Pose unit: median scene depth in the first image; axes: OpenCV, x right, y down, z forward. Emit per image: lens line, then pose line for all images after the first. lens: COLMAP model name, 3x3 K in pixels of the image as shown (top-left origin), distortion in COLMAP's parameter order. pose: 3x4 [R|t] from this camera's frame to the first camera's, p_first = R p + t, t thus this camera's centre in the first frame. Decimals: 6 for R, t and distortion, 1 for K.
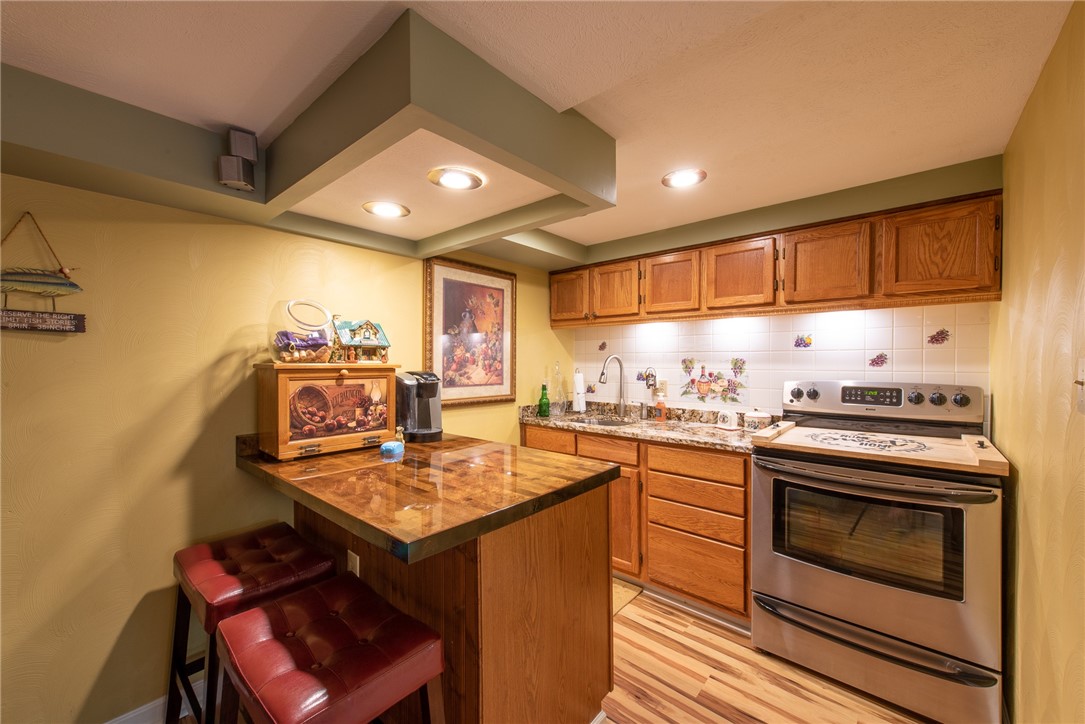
lens RADIAL K [[430.4, 0, 541.2], [0, 430.4, 363.0], [0, 0, 1]] dist [0.014465, -0.004090]
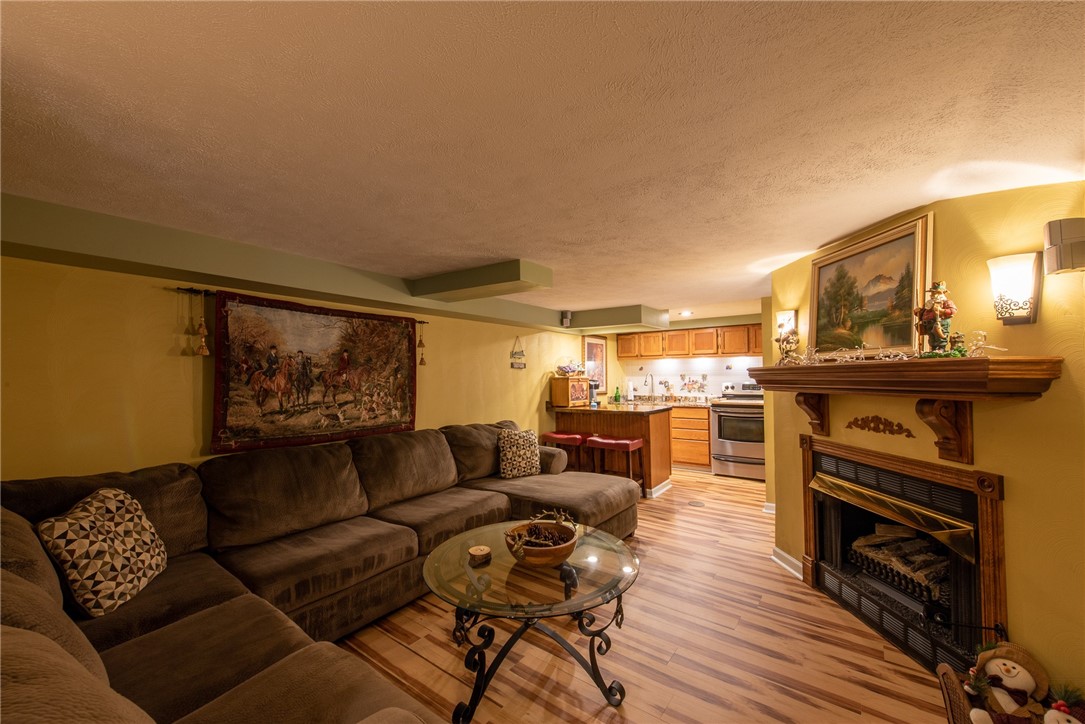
lens RADIAL K [[430.4, 0, 540.8], [0, 430.4, 364.2], [0, 0, 1]] dist [0.014465, -0.004090]
pose [[0.996880, -0.007779, 0.078552, -0.703359], [0.010704, 0.999263, -0.036875, 0.015221], [-0.078207, 0.037601, 0.996228, -1.454606]]
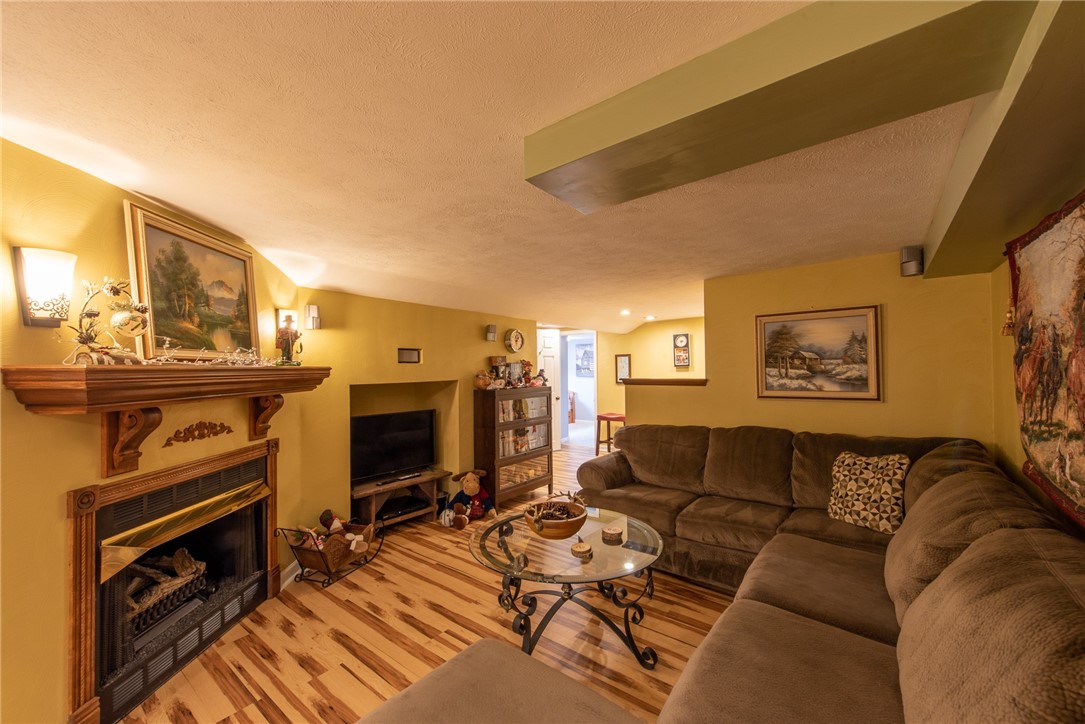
lens RADIAL K [[430.4, 0, 542.3], [0, 430.4, 363.8], [0, 0, 1]] dist [0.014465, -0.004090]
pose [[-0.998393, 0.008873, -0.055966, -0.410333], [0.009256, 0.999936, -0.006581, -0.028329], [0.055904, -0.007088, -0.998411, 2.164508]]
